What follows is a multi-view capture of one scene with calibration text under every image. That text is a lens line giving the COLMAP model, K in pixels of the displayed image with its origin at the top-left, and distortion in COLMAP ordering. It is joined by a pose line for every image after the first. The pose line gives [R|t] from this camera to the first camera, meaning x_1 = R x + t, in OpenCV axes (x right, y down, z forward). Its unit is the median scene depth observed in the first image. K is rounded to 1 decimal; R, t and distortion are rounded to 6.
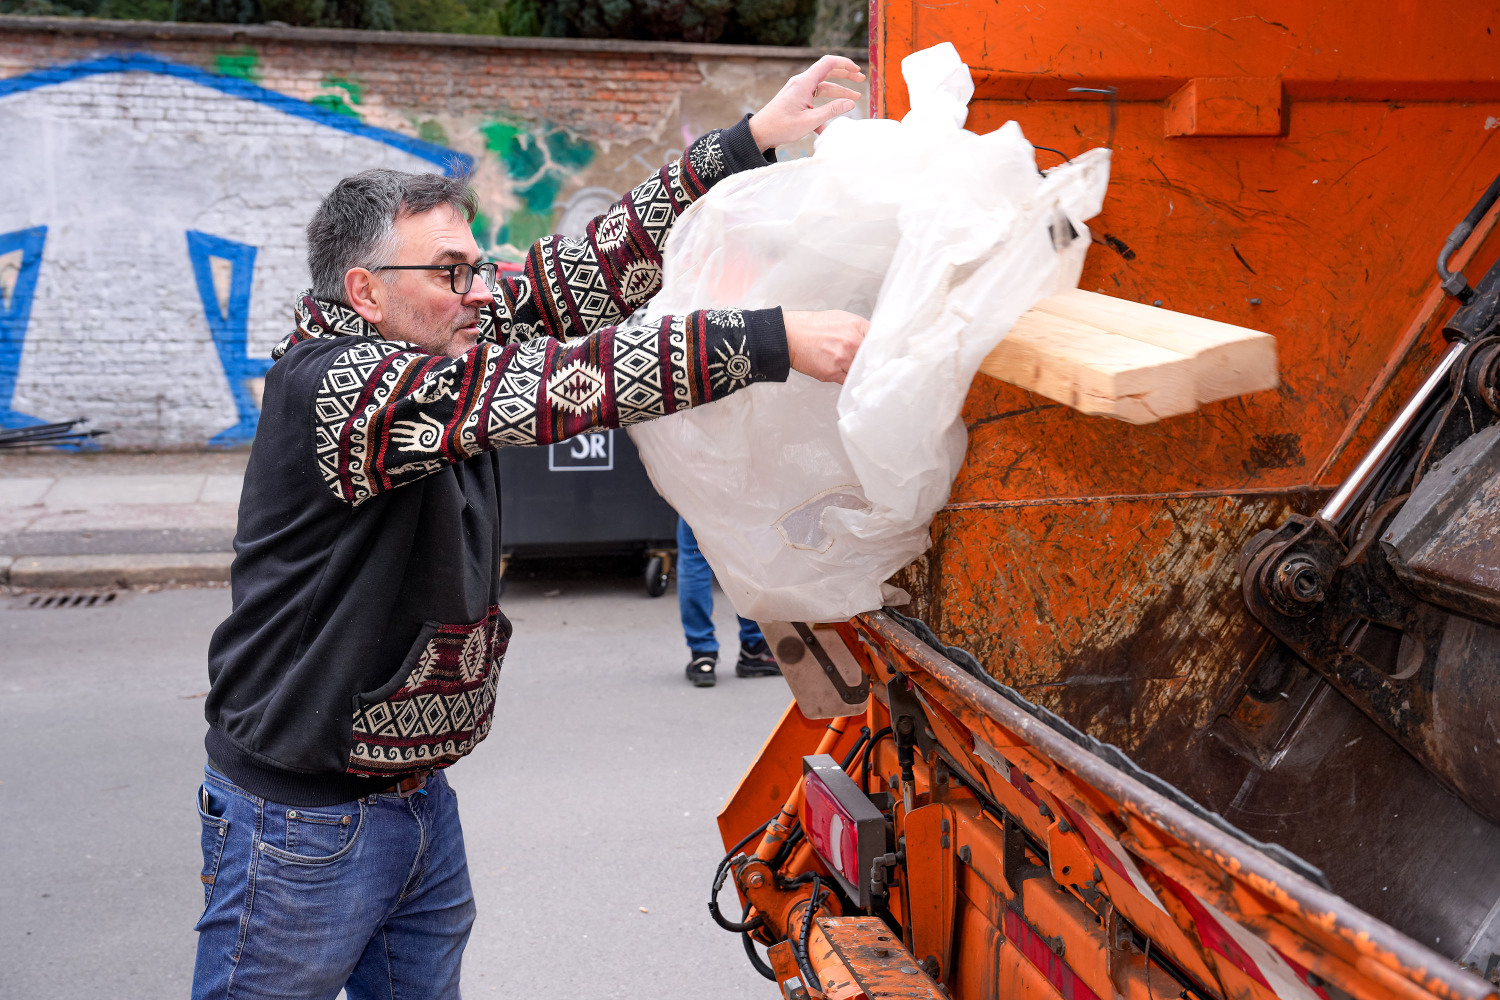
lens RADIAL K [[1881.3, 0, 751.1], [0, 1881.3, 498.5], [0, 0, 1]] dist [0.013047, 0.000000]
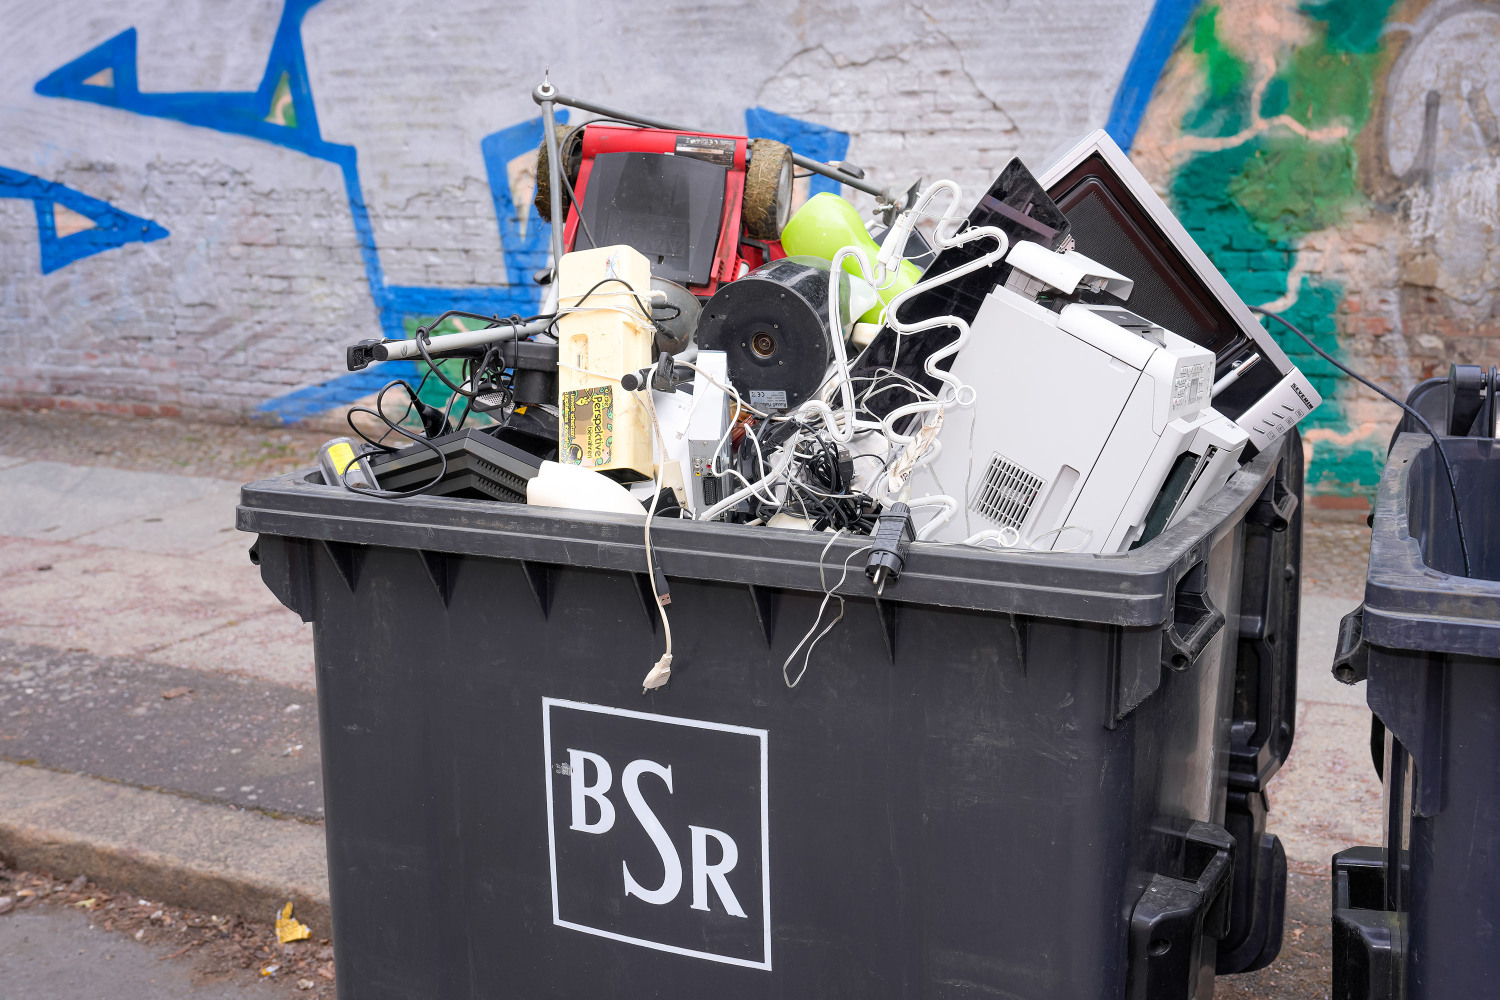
lens RADIAL K [[1623.6, 0, 751.1], [0, 1623.6, 500.2], [0, 0, 1]] dist [-0.009136, 0.000000]
pose [[0.797897, 0.103876, -0.593776, 0.026231], [-0.062445, 0.993984, 0.089978, -0.062810], [0.599551, -0.034715, 0.799584, 0.565710]]
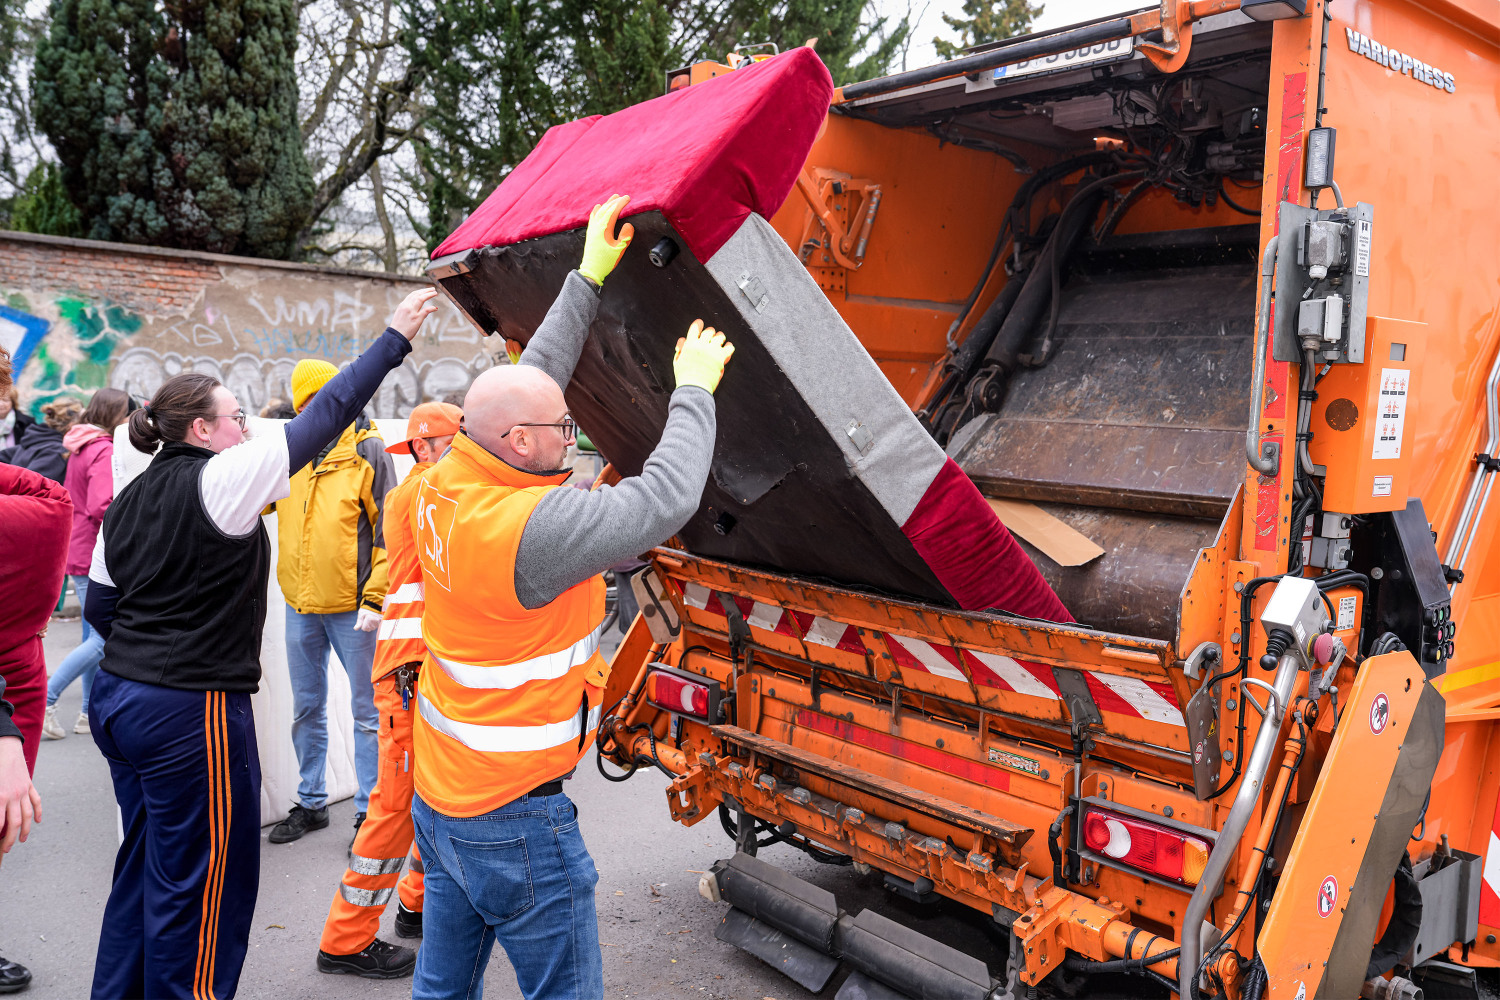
lens RADIAL K [[1289.2, 0, 749.5], [0, 1289.2, 502.1], [0, 0, 1]] dist [-0.062254, -0.003009]
pose [[0.897655, 0.007383, 0.440636, -0.092948], [0.015870, 0.998670, -0.049062, 0.006170], [-0.440412, 0.051034, 0.896344, -0.058600]]
